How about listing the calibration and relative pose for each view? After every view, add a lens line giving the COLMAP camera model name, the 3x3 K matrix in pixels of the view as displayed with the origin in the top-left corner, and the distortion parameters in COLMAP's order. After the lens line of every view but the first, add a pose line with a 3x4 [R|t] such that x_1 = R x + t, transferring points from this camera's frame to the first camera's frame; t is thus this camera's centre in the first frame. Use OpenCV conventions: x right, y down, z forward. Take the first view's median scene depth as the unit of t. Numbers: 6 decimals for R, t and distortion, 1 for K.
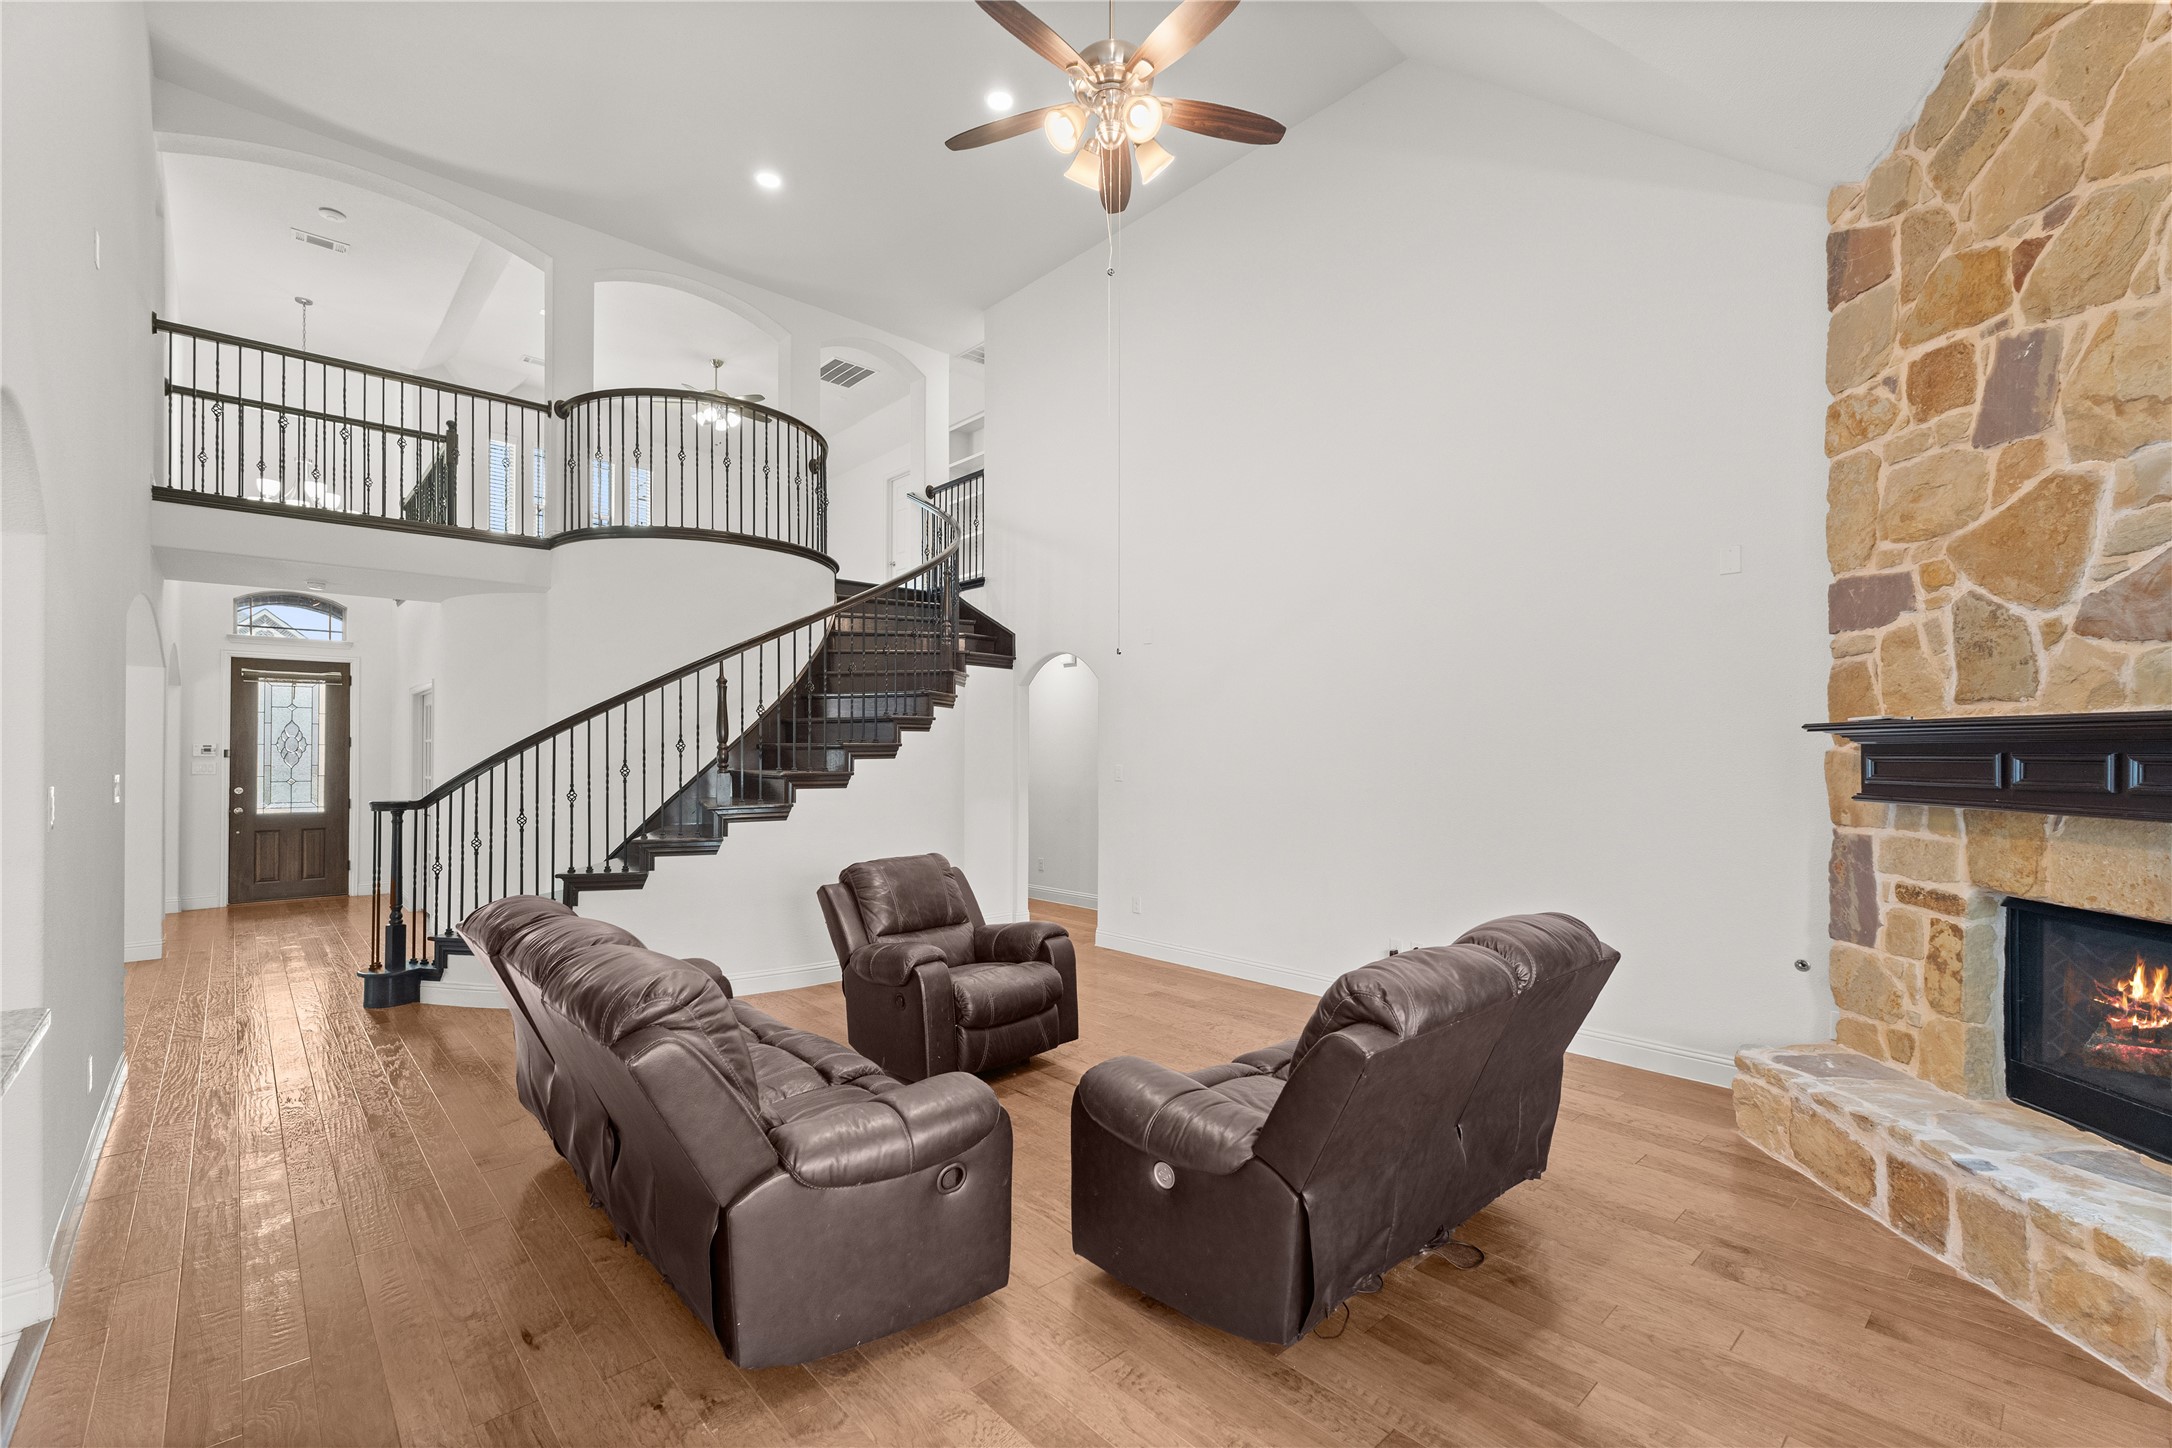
lens RADIAL K [[930.3, 0, 1100.0], [0, 930.3, 737.9], [0, 0, 1]] dist [0.017235, 0.000343]
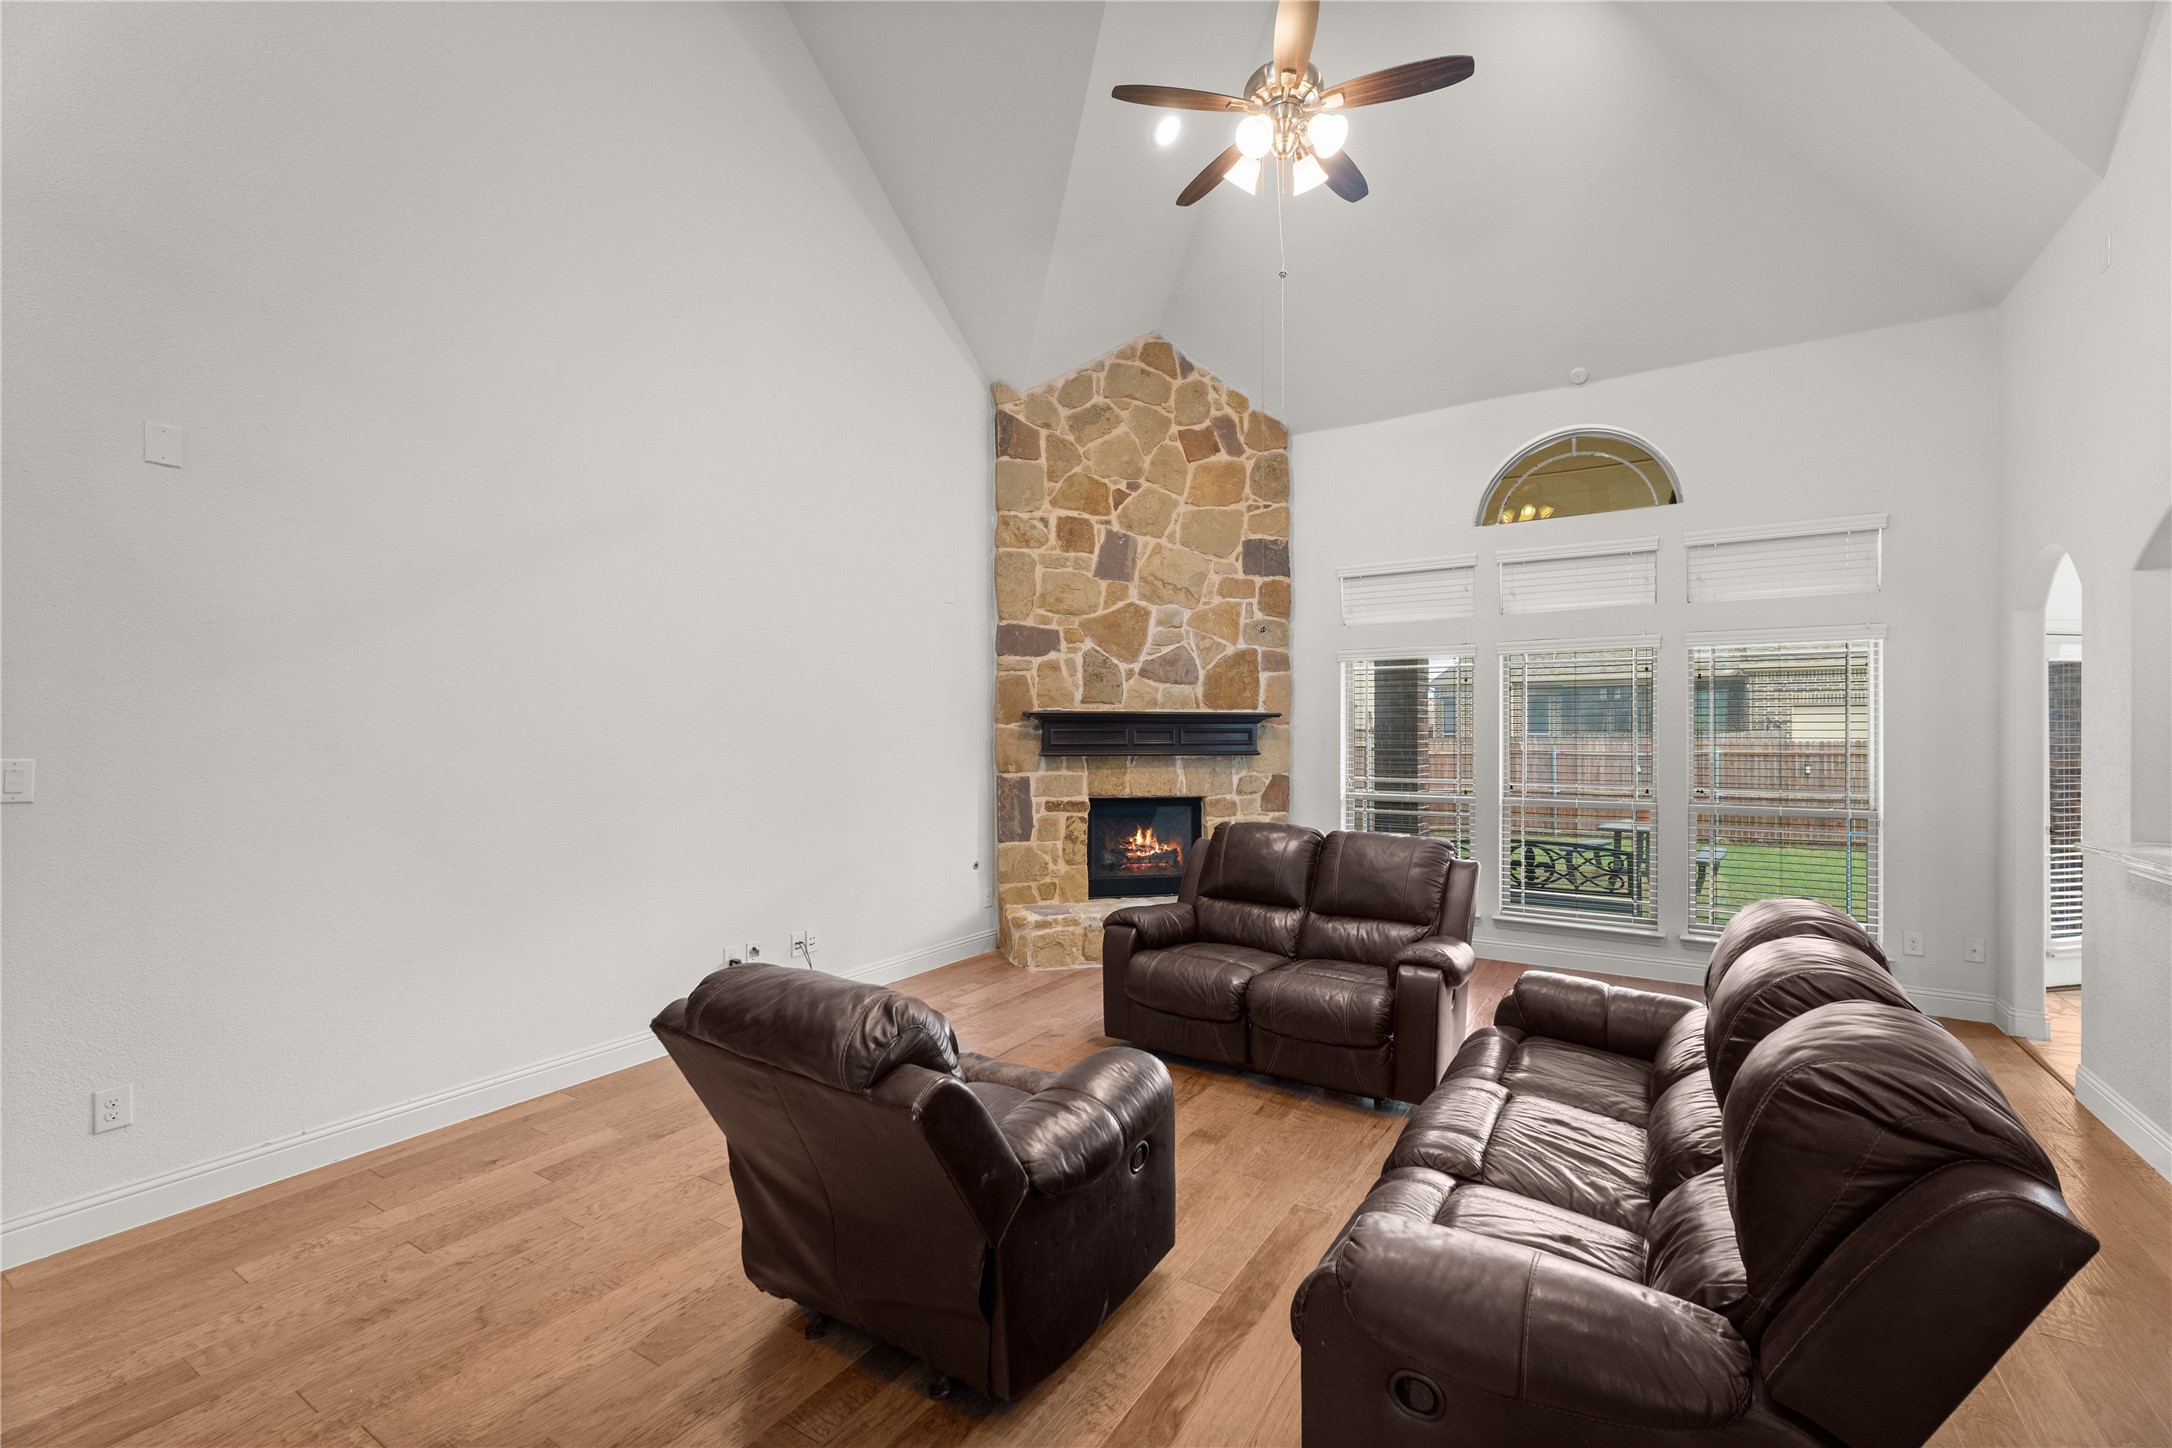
lens RADIAL K [[930.3, 0, 1100.0], [0, 930.3, 737.9], [0, 0, 1]] dist [0.017235, 0.000343]
pose [[-0.269762, -0.000206, 0.962927, -0.962477], [-0.011015, 0.999935, -0.002872, 0.040350], [-0.962864, -0.011381, -0.269747, 1.490476]]
